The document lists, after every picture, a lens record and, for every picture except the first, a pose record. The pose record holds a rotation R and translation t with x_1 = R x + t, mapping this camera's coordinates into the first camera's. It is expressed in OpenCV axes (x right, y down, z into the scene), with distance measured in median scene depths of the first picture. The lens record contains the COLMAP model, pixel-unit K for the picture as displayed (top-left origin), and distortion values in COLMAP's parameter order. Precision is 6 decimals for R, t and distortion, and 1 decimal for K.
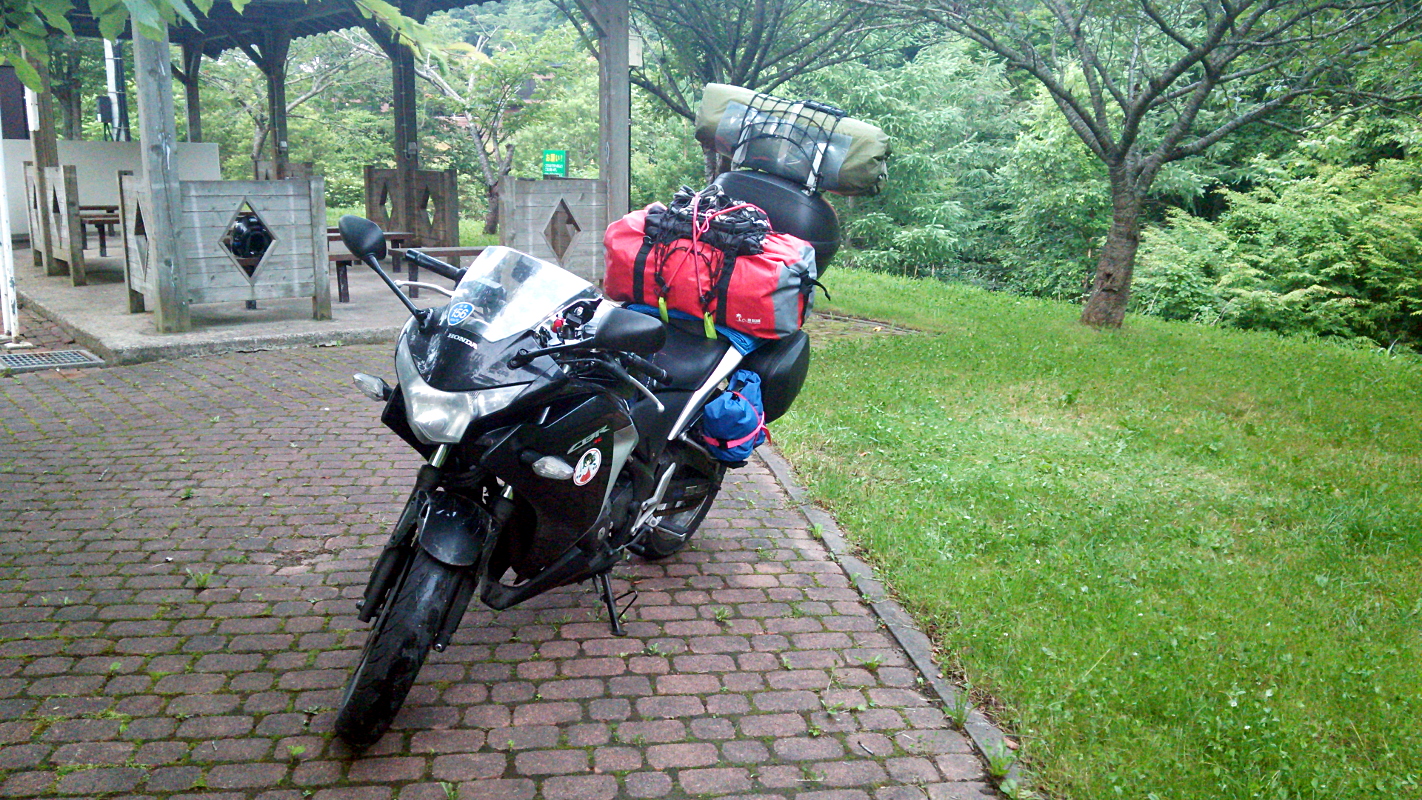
lens RADIAL K [[1111.2, 0, 711.9], [0, 1111.2, 405.8], [0, 0, 1]] dist [0.004251, 0.000580]
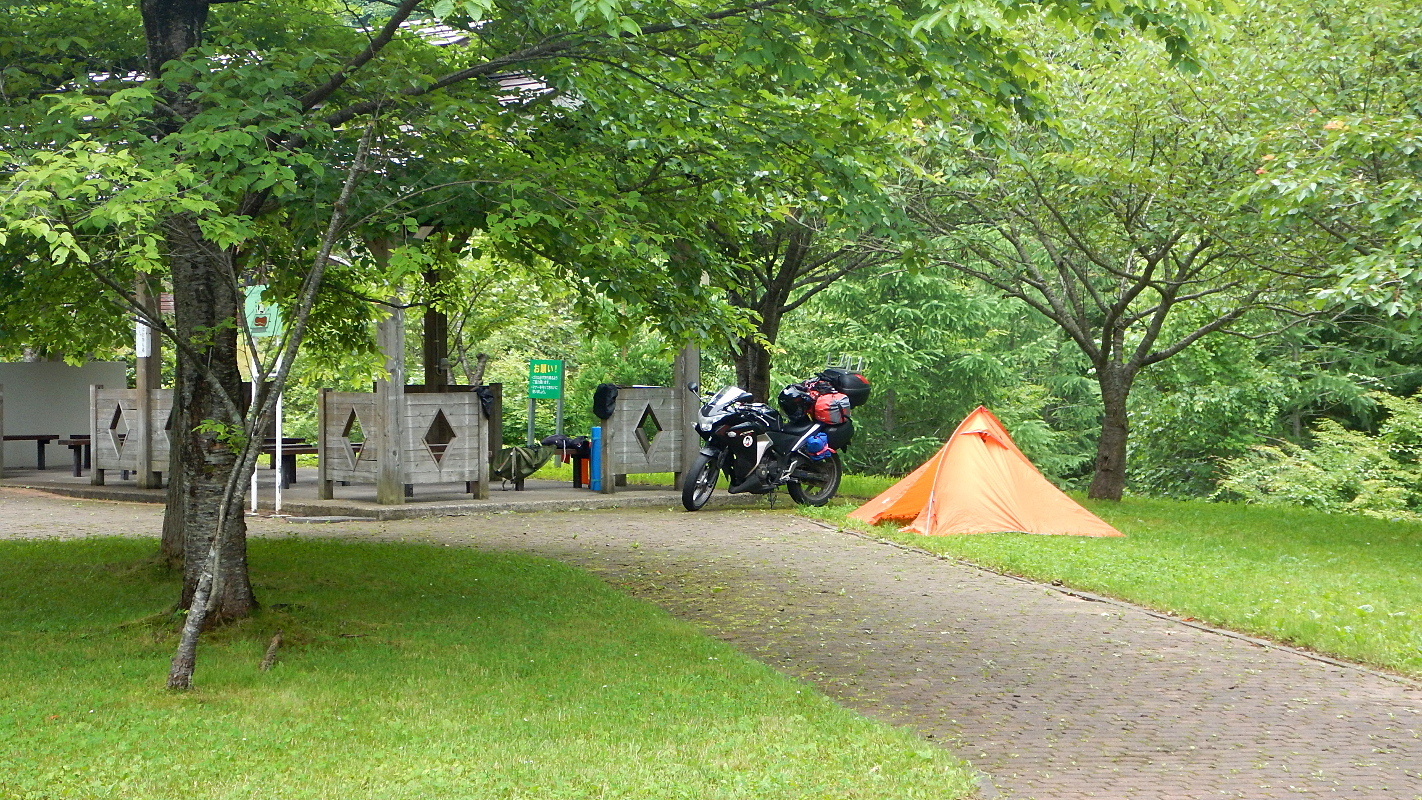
lens RADIAL K [[2995.3, 0, 710.3], [0, 2995.3, 399.6], [0, 0, 1]] dist [0.038625, 0.000000]
pose [[0.997702, -0.017249, 0.065528, -0.125065], [0.030047, 0.979402, -0.199674, 0.199954], [-0.060734, 0.201184, 0.977669, -0.949941]]
